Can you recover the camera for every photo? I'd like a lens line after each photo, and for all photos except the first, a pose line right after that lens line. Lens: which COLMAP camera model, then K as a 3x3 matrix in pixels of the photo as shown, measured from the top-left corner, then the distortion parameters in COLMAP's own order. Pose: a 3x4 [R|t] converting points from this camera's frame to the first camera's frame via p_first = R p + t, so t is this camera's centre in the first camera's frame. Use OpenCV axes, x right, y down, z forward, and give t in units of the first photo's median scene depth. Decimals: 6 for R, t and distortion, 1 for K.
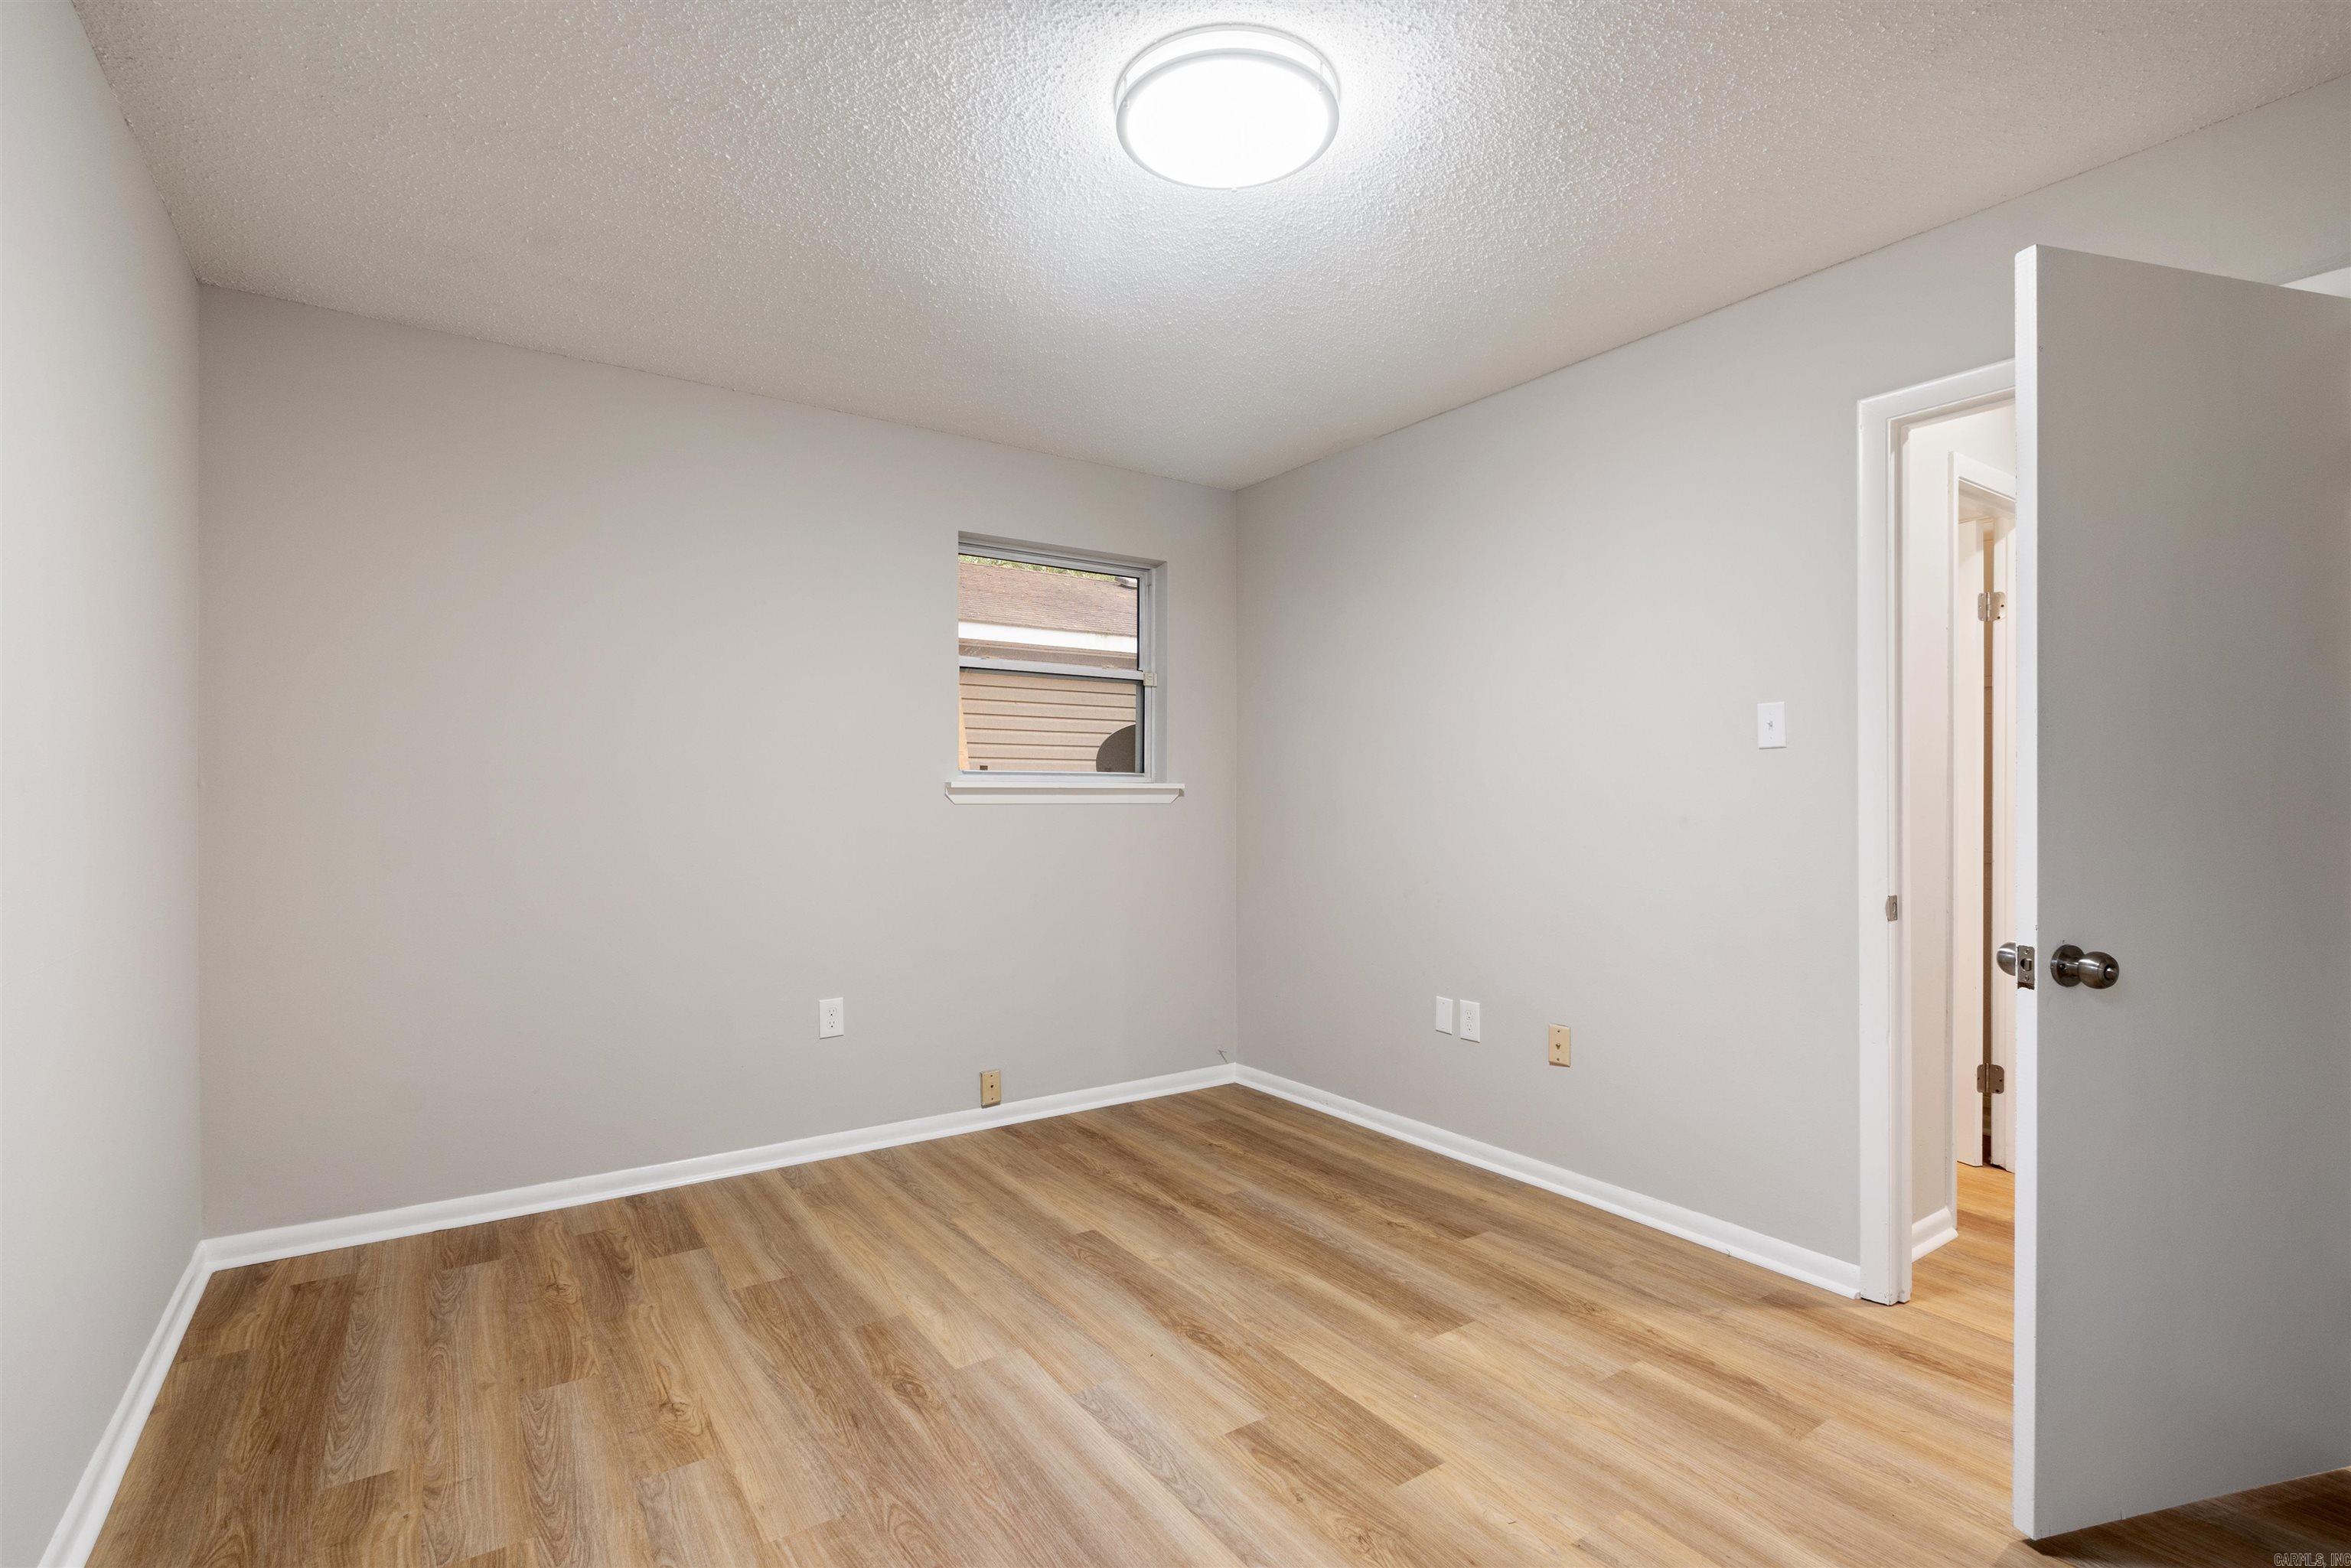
lens RADIAL K [[1095.0, 0, 1176.6], [0, 1095.0, 788.4], [0, 0, 1]] dist [-0.008163, 0.000019]
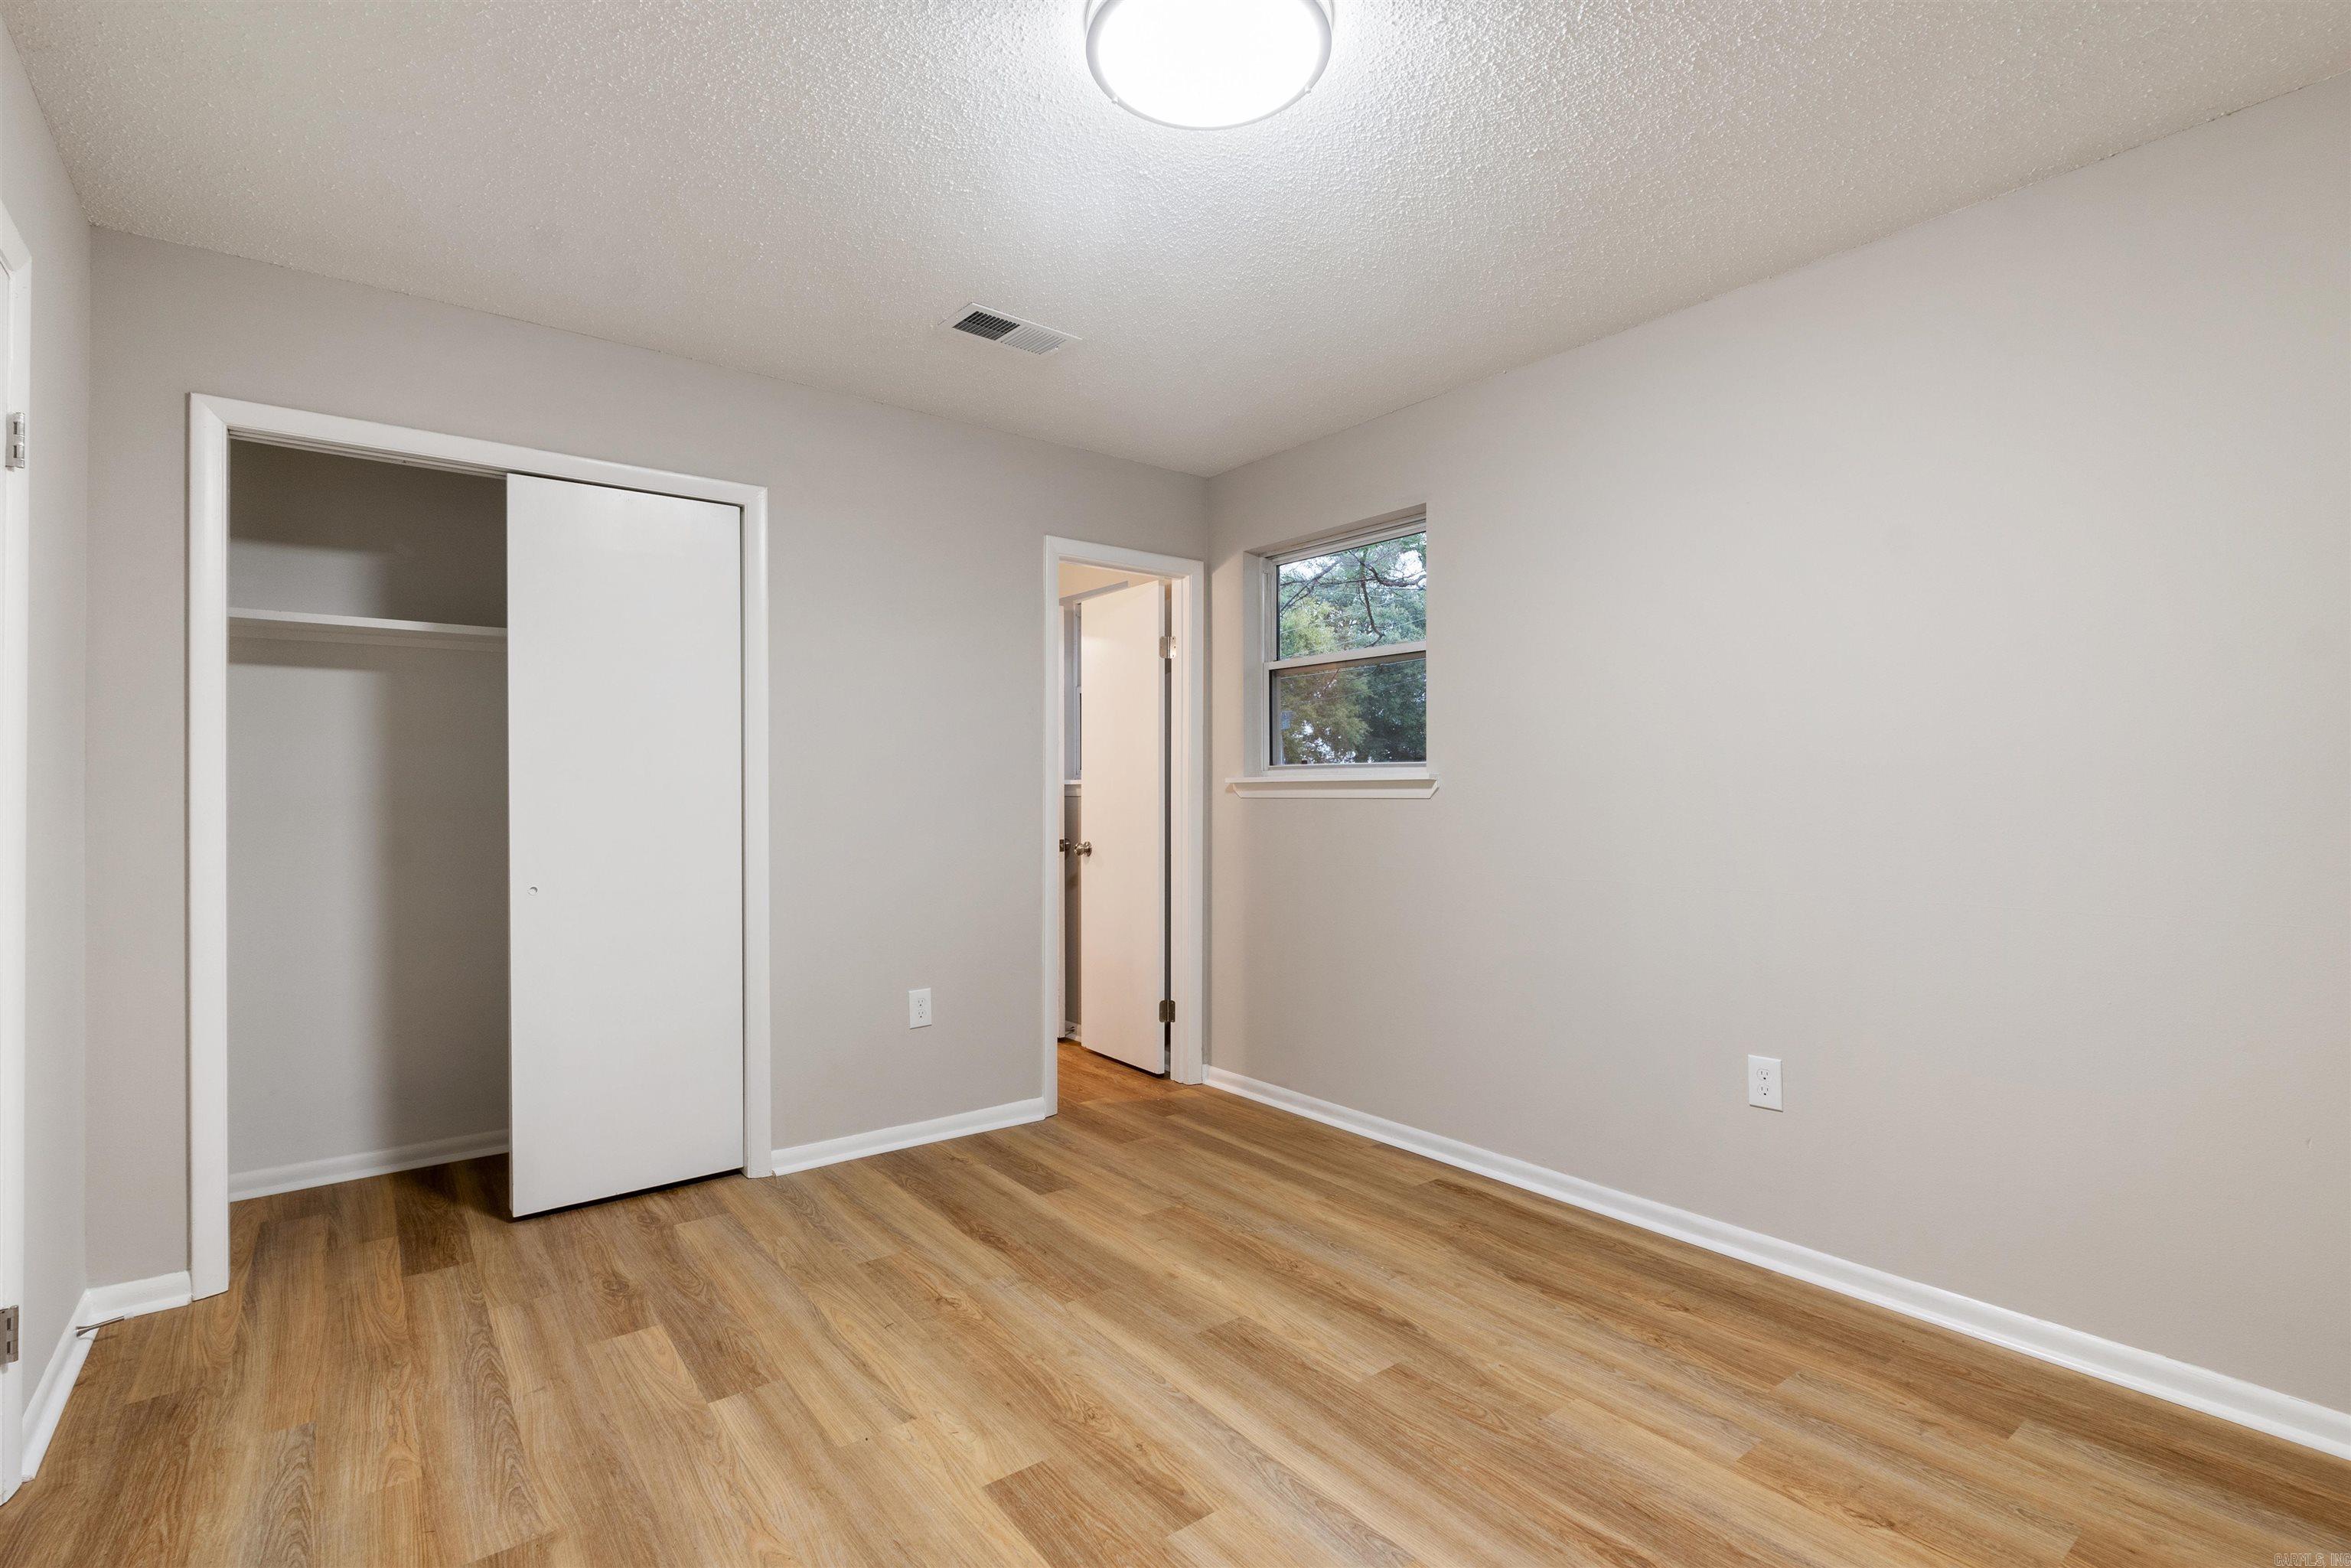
lens RADIAL K [[1095.0, 0, 1177.2], [0, 1095.0, 787.7], [0, 0, 1]] dist [-0.008163, 0.000019]
pose [[-0.998286, -0.001322, -0.058501, 0.132386], [-0.000895, 0.999973, -0.007318, 0.012139], [0.058509, -0.007254, -0.998261, 1.971535]]
